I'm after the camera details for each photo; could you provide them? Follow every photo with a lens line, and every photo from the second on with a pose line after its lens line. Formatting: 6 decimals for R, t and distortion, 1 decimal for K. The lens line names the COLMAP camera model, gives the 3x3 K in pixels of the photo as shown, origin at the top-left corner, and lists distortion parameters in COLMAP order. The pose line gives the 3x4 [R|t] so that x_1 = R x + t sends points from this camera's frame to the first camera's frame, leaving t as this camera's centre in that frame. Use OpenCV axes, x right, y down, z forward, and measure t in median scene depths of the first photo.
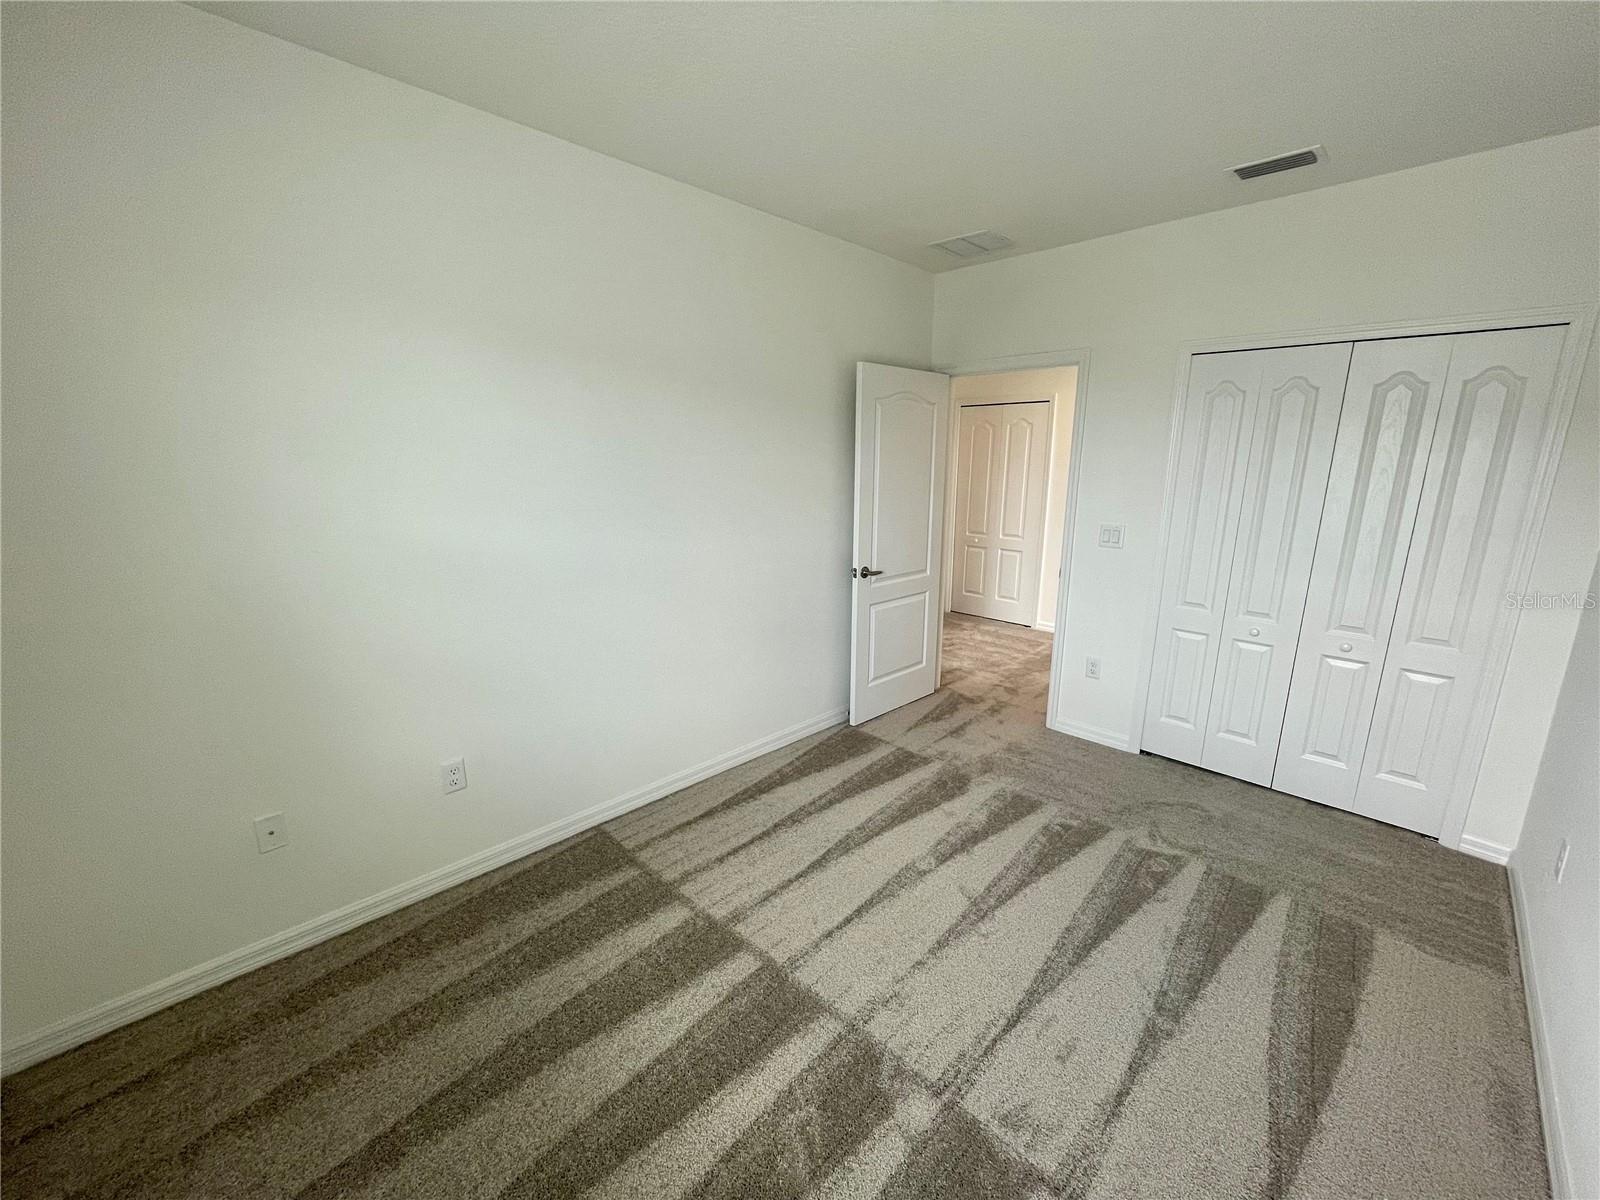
lens RADIAL K [[641.2, 0, 800.9], [0, 641.2, 596.3], [0, 0, 1]] dist [-0.003612, -0.000173]
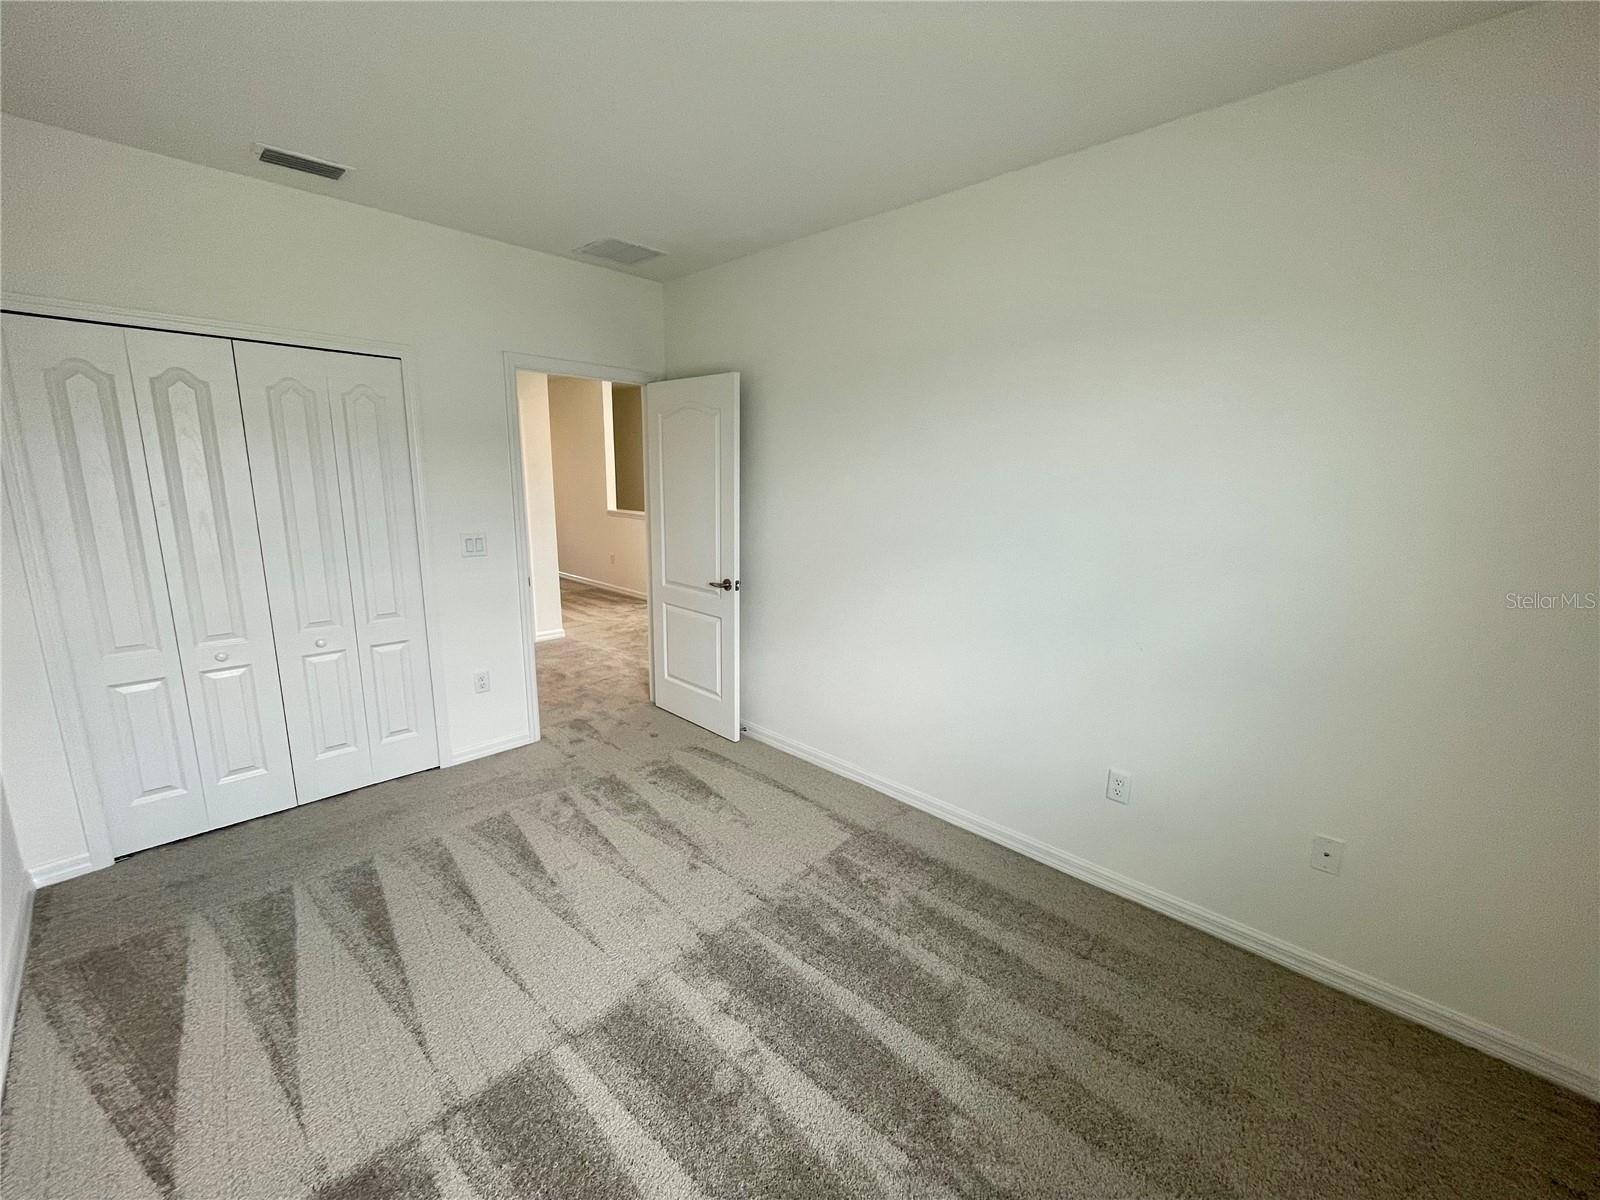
lens RADIAL K [[669.0, 0, 800.0], [0, 669.0, 600.0], [0, 0, 1]] dist [-0.000111, -0.000049]
pose [[0.002274, -0.207009, 0.978336, -0.172742], [0.208164, 0.957005, 0.202011, -0.038573], [-0.978091, 0.203195, 0.045268, 0.154019]]
